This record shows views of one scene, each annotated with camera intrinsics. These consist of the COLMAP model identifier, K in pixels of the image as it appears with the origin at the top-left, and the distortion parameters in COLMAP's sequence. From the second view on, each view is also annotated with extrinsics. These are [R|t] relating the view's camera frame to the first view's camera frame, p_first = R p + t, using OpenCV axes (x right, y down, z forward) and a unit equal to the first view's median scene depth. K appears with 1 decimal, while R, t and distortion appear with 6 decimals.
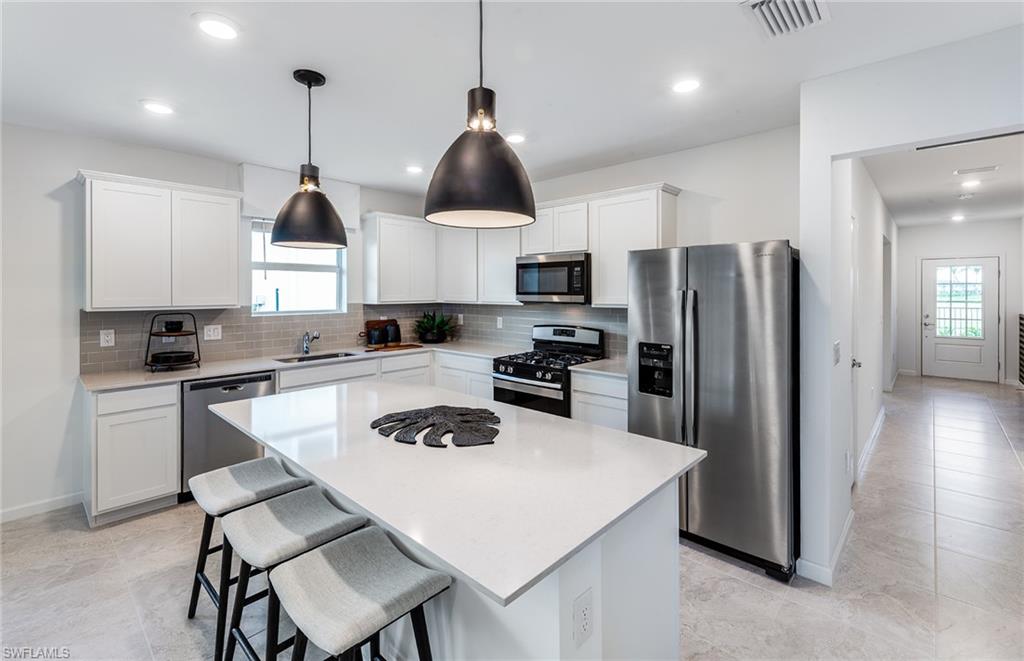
lens RADIAL K [[446.1, 0, 512.2], [0, 446.1, 286.4], [0, 0, 1]] dist [0.000392, -0.000005]
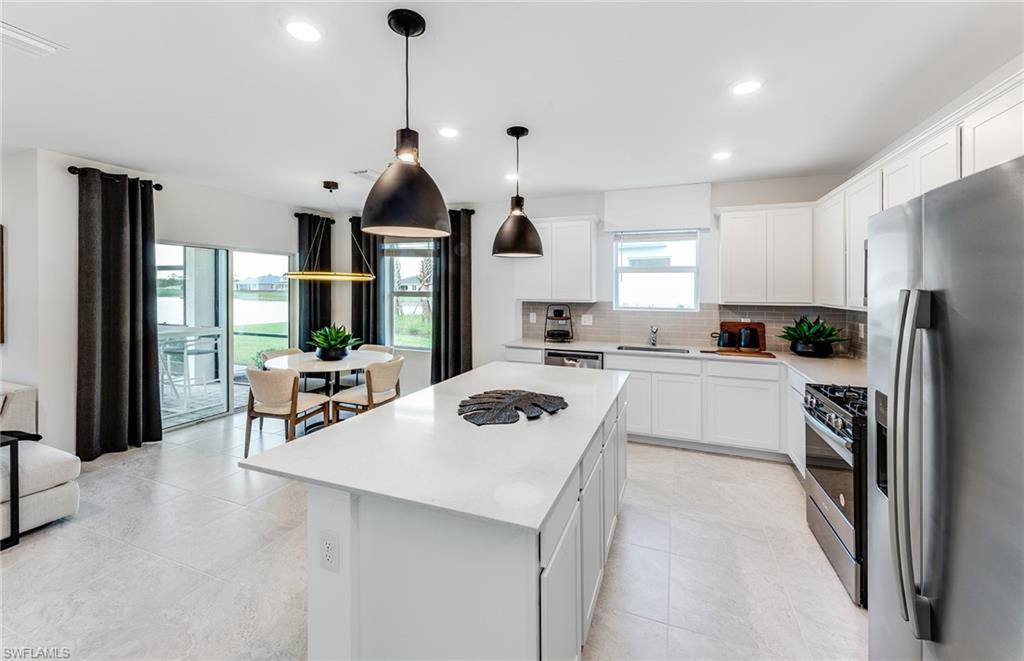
lens RADIAL K [[412.0, 0, 511.7], [0, 412.0, 291.1], [0, 0, 1]] dist [0.000455, -0.000006]
pose [[0.360746, 0.003283, -0.932658, 0.408857], [0.001423, 0.999991, 0.004070, 0.007460], [0.932663, -0.002795, 0.360738, 0.295334]]
